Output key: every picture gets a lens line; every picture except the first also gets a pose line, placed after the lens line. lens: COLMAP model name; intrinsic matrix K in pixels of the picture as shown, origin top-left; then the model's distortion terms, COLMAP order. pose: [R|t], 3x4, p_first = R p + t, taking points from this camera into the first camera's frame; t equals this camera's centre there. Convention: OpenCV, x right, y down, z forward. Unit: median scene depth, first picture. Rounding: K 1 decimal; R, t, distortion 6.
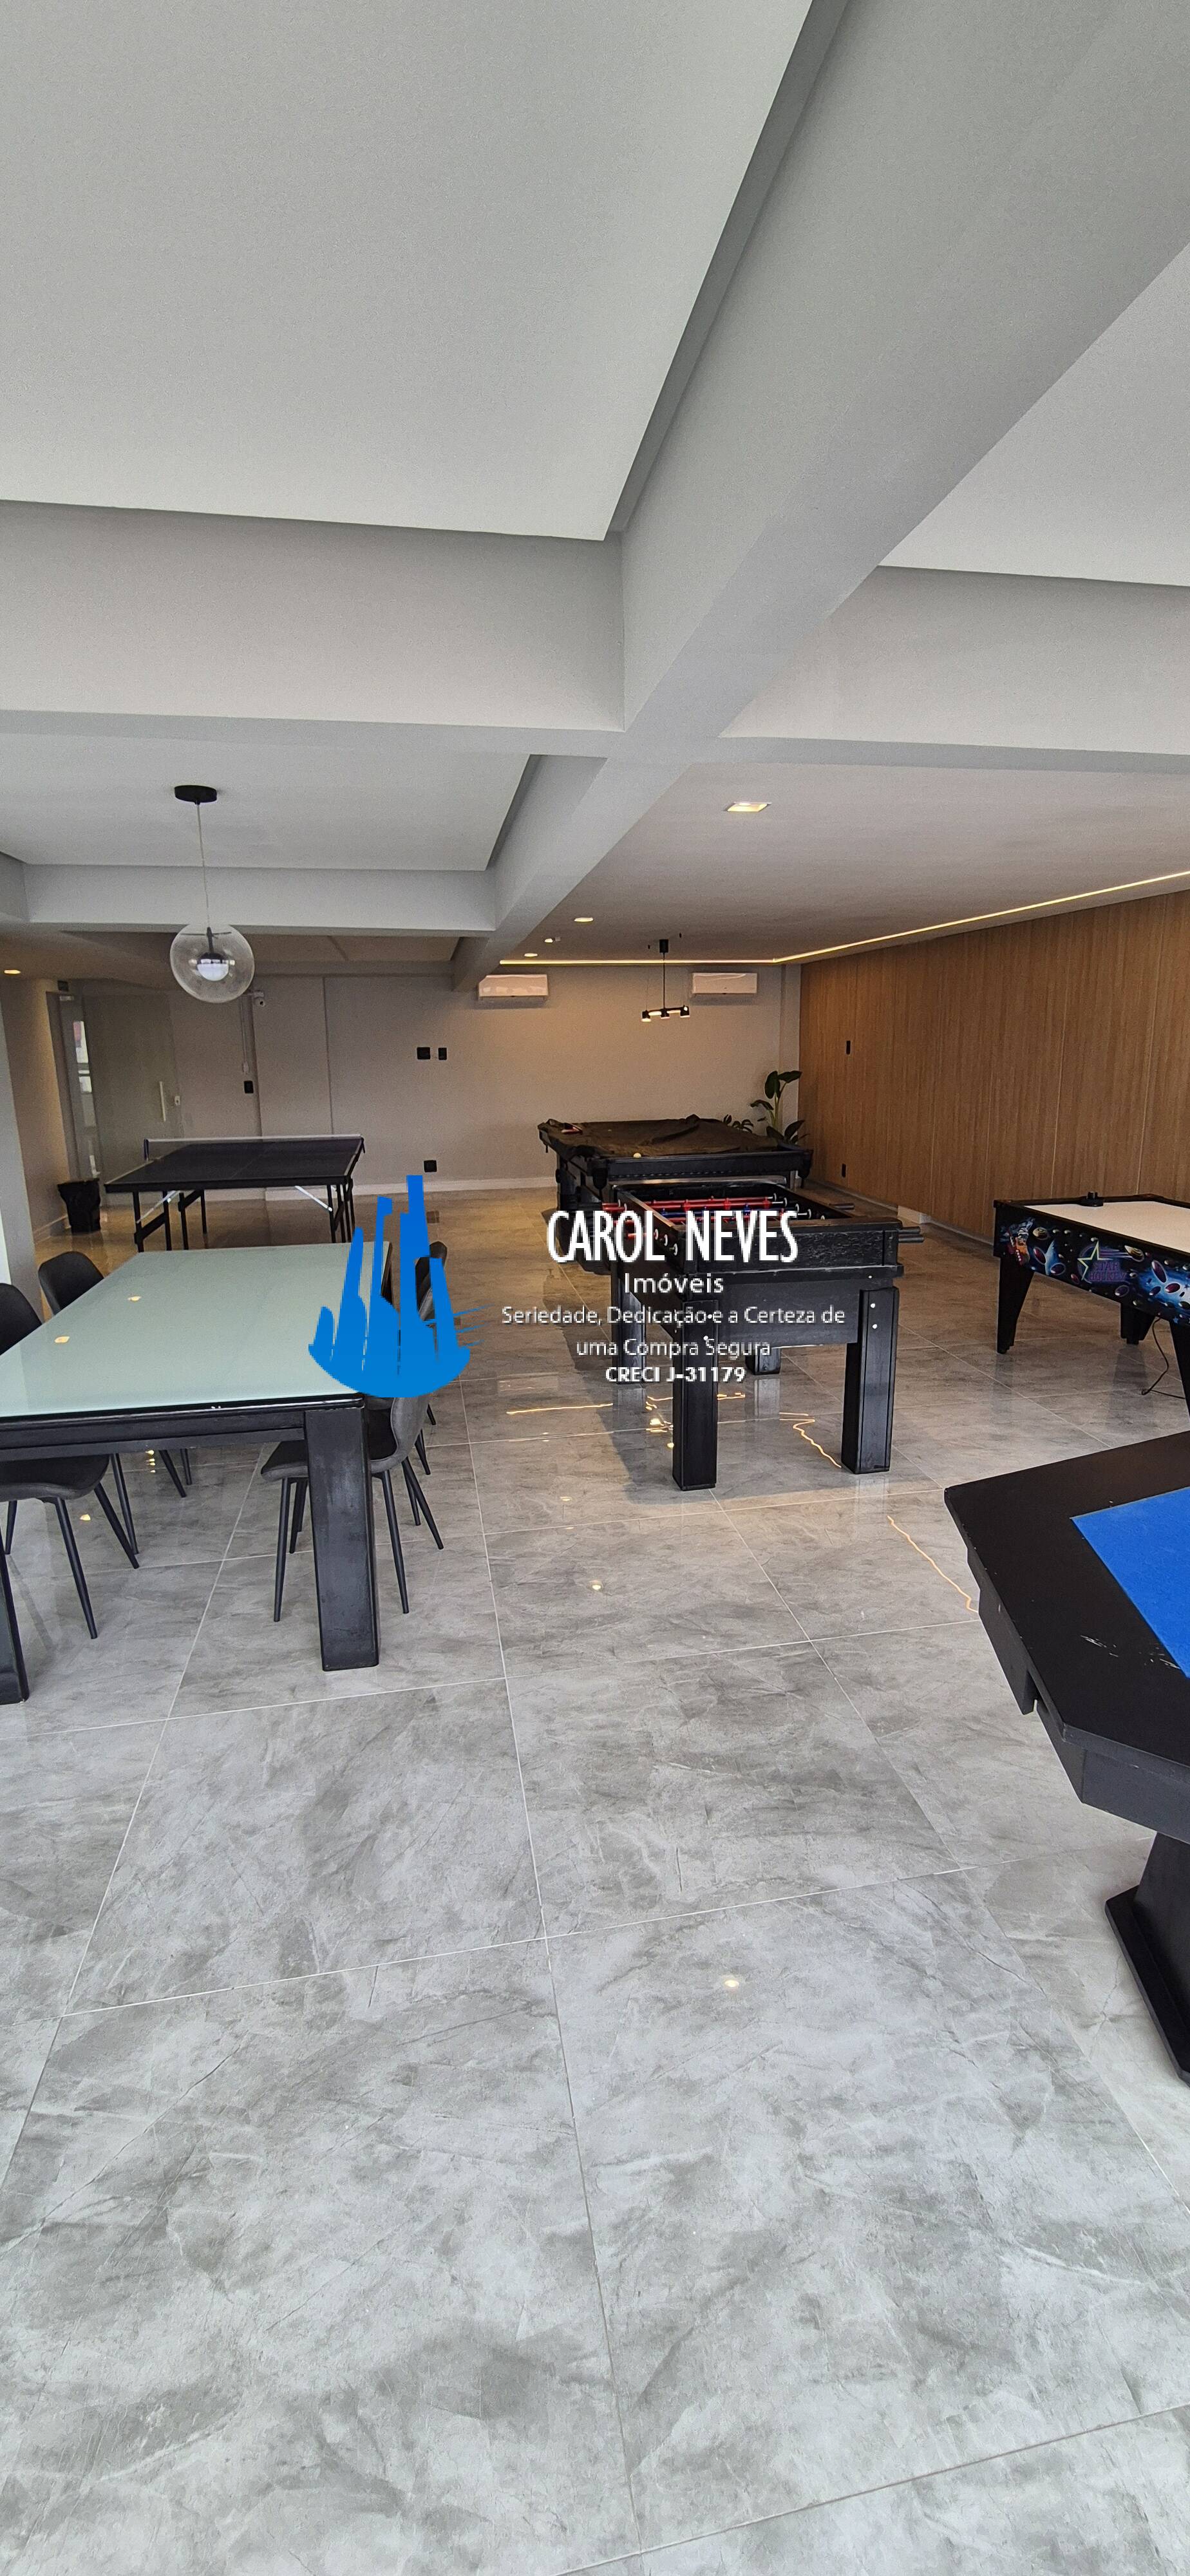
lens RADIAL K [[1049.4, 0, 624.3], [0, 1049.4, 1280.4], [0, 0, 1]] dist [-0.002164, -0.000335]
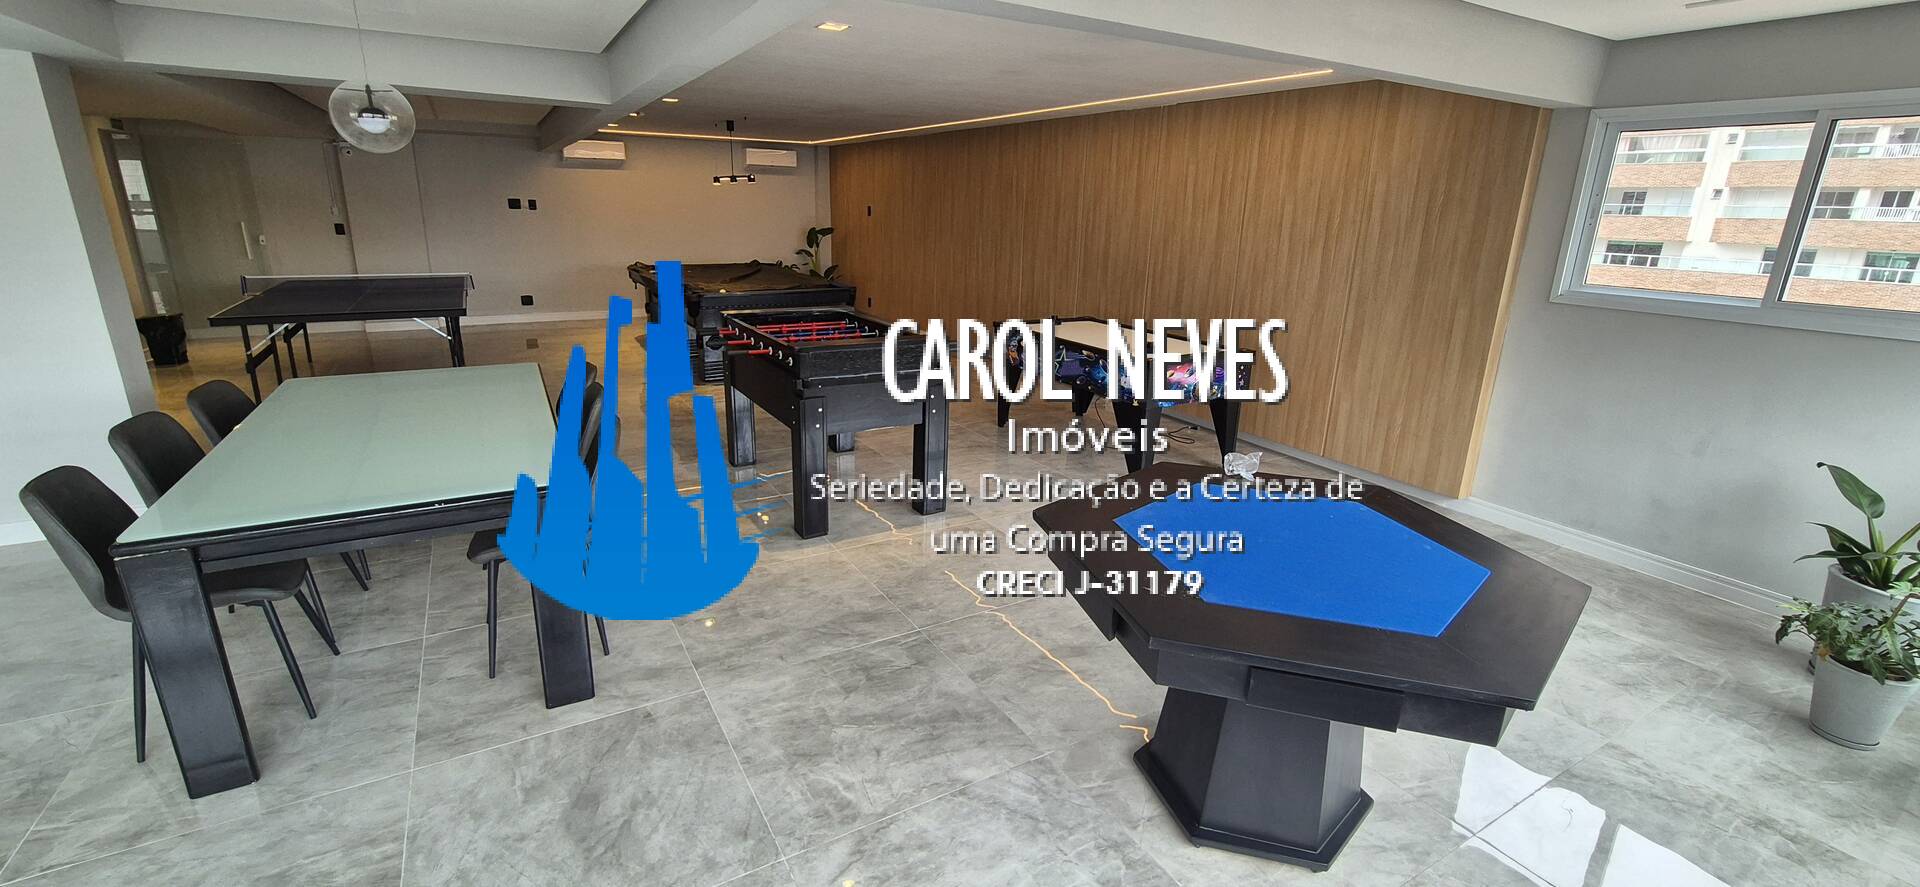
lens RADIAL K [[779.7, 0, 957.4], [0, 779.7, 429.7], [0, 0, 1]] dist [0.000736, 0.000114]
pose [[0.942331, -0.058856, 0.329466, -0.117356], [0.040121, 0.997183, 0.063382, 0.004362], [-0.332268, -0.046508, 0.942038, -0.014335]]
